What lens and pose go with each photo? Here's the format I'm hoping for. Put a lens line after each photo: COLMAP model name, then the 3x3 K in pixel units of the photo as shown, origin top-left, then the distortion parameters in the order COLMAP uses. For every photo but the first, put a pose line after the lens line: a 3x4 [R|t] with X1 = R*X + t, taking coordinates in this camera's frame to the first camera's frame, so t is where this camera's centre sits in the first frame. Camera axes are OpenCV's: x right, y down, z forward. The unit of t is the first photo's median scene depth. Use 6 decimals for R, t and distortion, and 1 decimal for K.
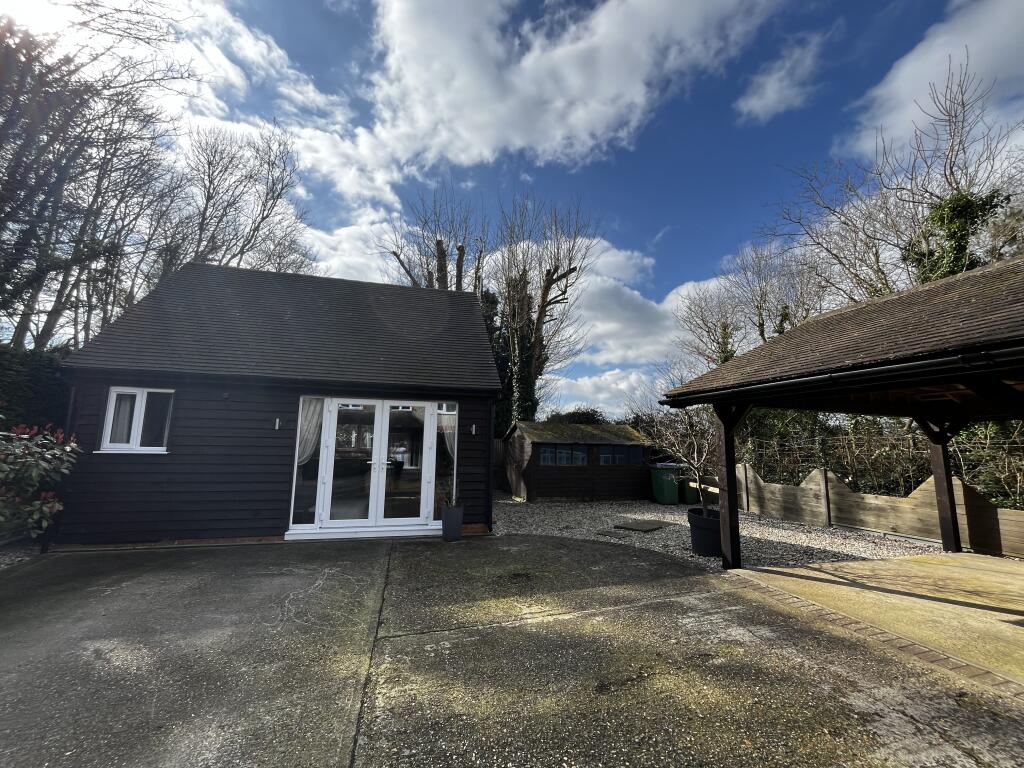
lens RADIAL K [[414.7, 0, 510.9], [0, 414.7, 381.9], [0, 0, 1]] dist [0.000958, -0.000576]
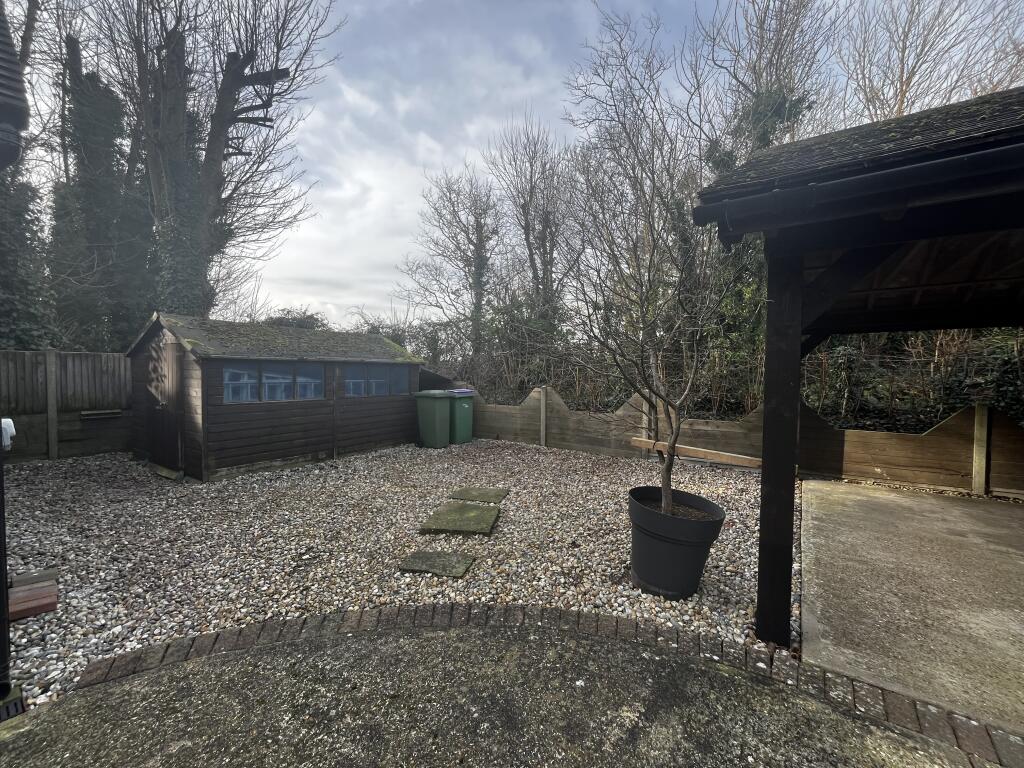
lens RADIAL K [[416.6, 0, 504.7], [0, 416.6, 381.9], [0, 0, 1]] dist [-0.000357, -0.000499]
pose [[0.781001, -0.027173, 0.623939, 0.035206], [-0.088097, 0.984270, 0.153139, 0.108458], [-0.618286, -0.174569, 0.766322, 0.645918]]
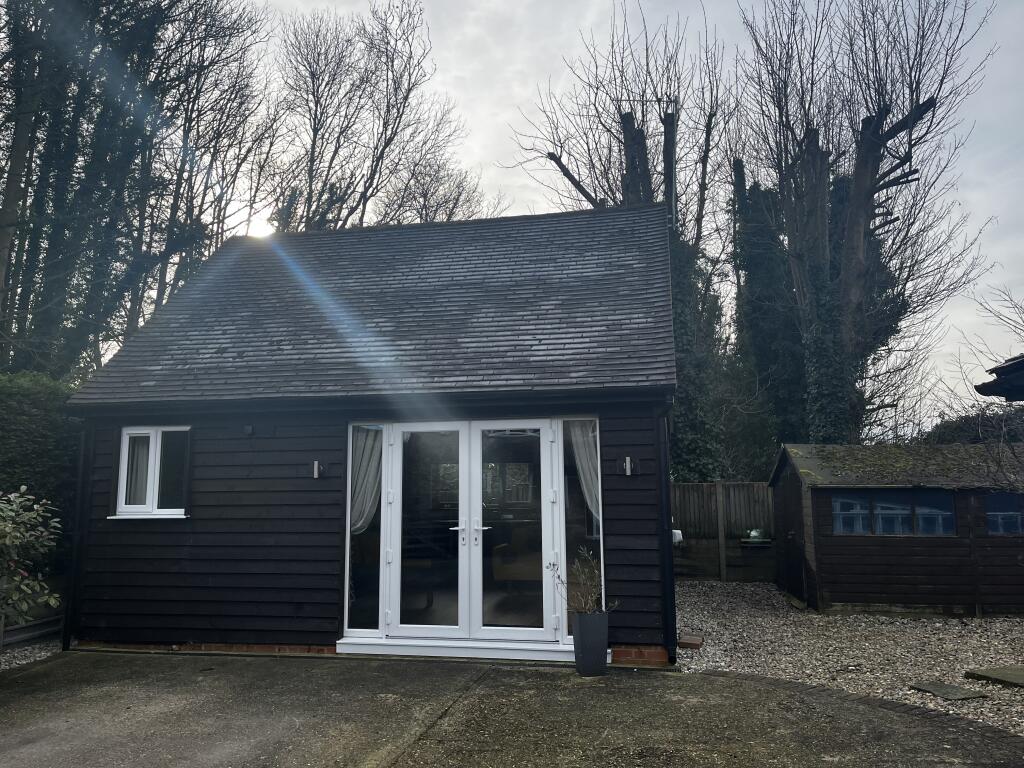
lens RADIAL K [[774.2, 0, 512.7], [0, 774.2, 387.4], [0, 0, 1]] dist [0.041018, -0.011390]
pose [[0.897591, -0.082111, -0.433115, 0.214653], [0.087091, 0.996165, -0.008369, 0.010915], [0.432142, -0.030209, 0.901300, 0.052945]]
